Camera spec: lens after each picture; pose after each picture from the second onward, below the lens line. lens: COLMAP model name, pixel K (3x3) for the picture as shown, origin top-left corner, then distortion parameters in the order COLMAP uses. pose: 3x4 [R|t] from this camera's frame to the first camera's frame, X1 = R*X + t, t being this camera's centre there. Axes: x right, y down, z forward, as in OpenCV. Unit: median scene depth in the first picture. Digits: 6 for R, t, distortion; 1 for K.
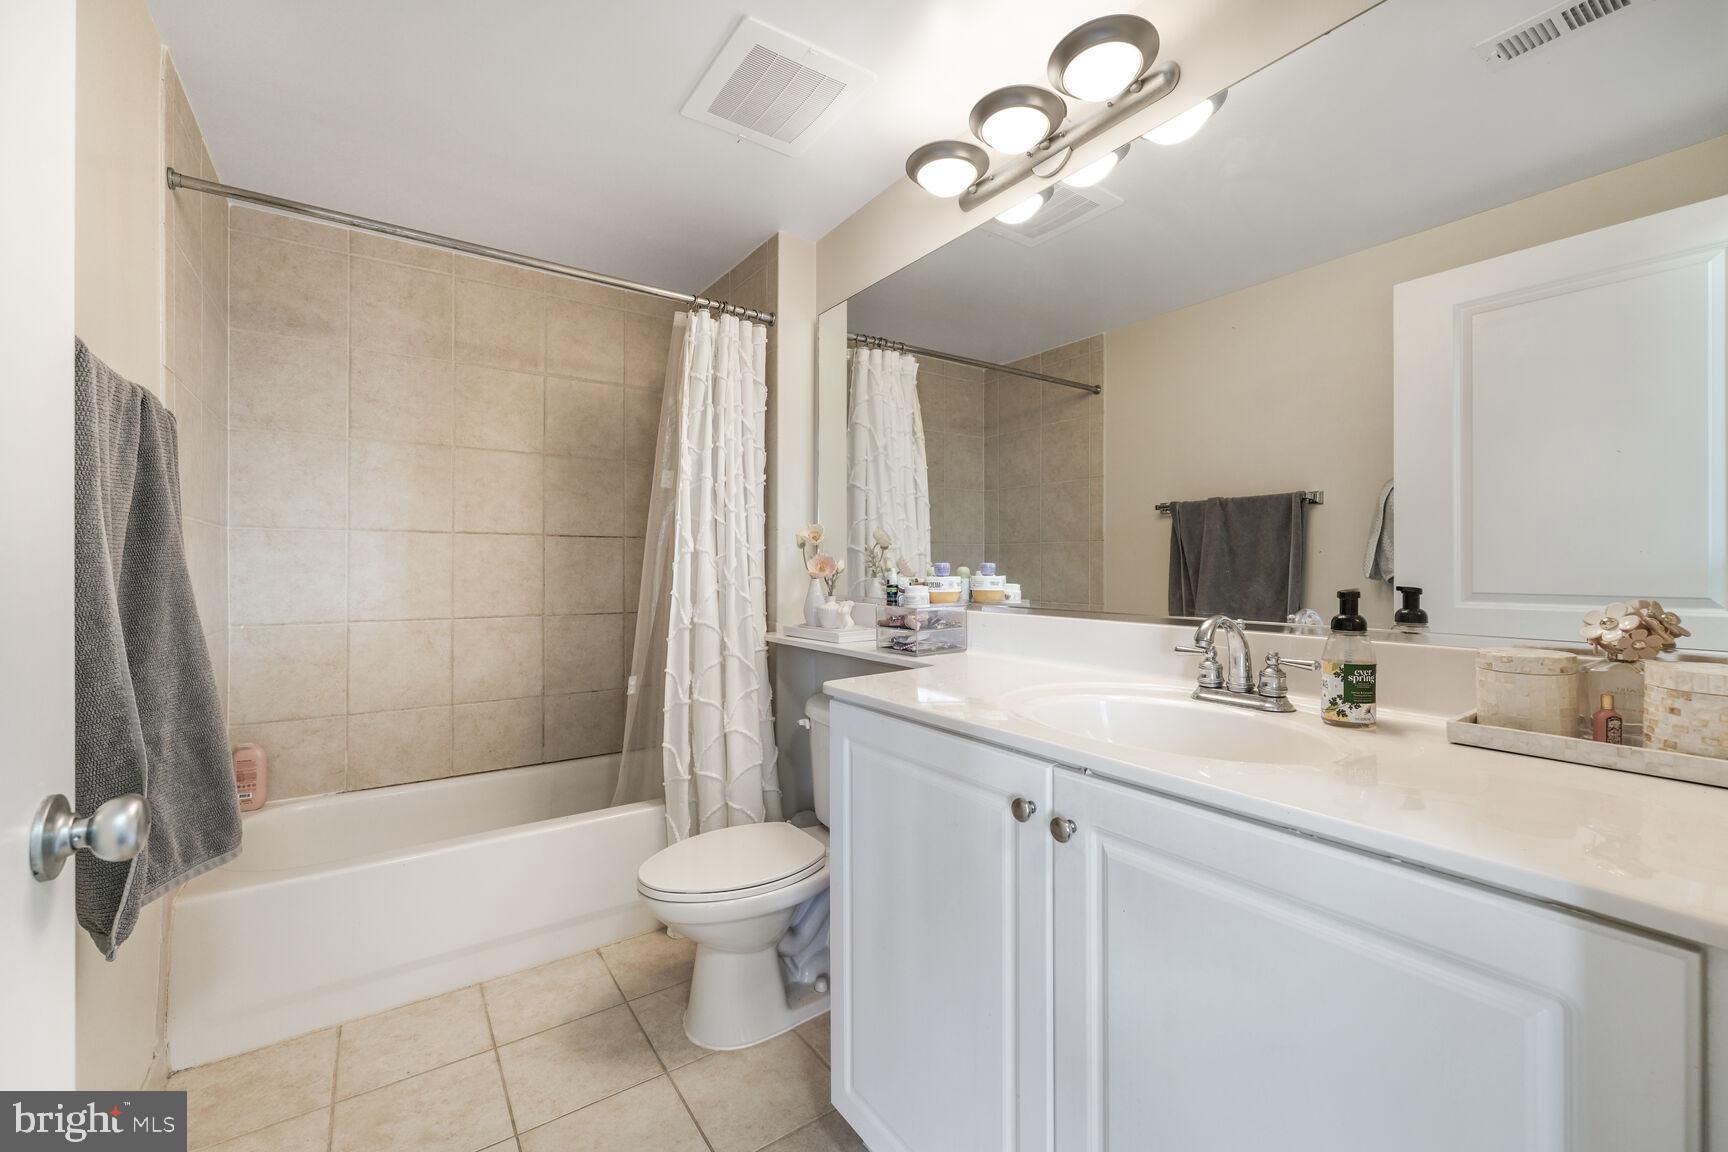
lens RADIAL K [[694.0, 0, 870.1], [0, 694.0, 557.0], [0, 0, 1]] dist [-0.000181, 0.000080]
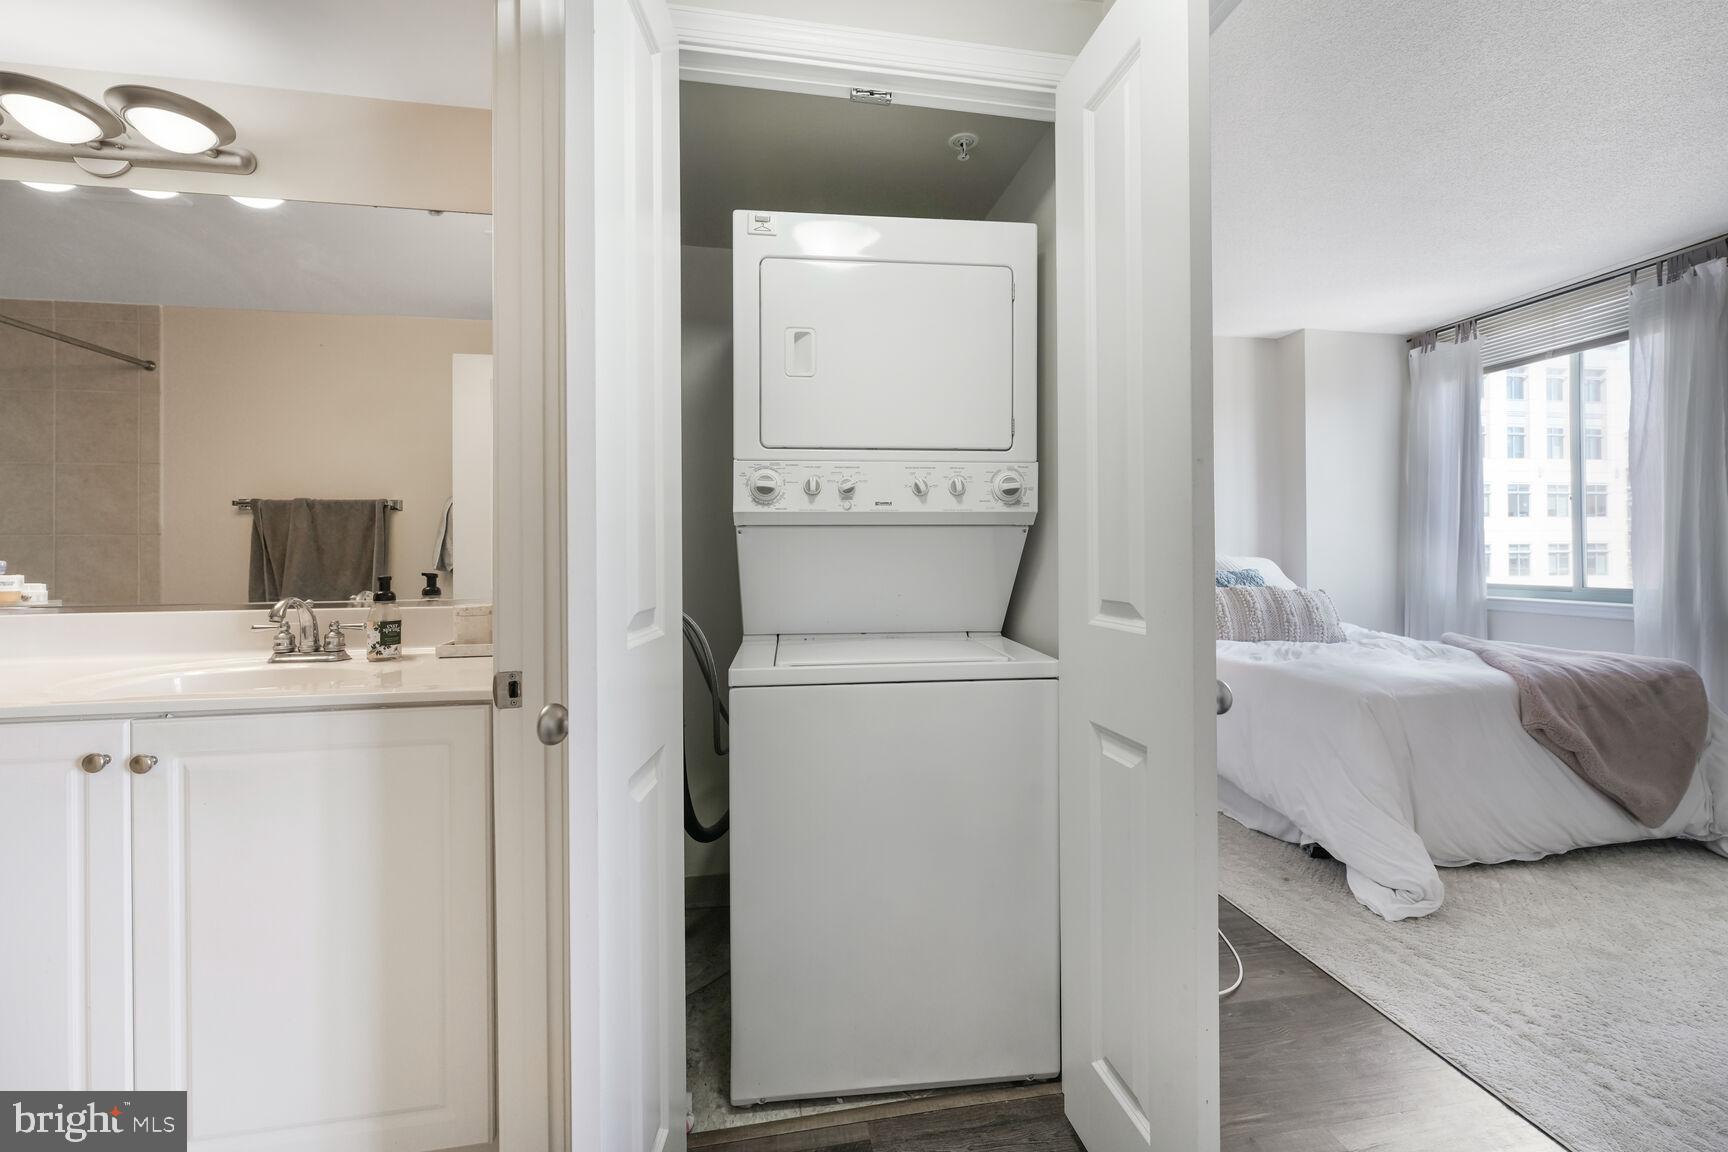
lens RADIAL K [[694.0, 0, 870.1], [0, 694.0, 557.0], [0, 0, 1]] dist [-0.000181, 0.000080]
pose [[0.424070, -0.003619, 0.905622, -0.224667], [-0.002765, 0.999982, 0.005291, -0.005108], [-0.905625, -0.004747, 0.424053, -0.549344]]
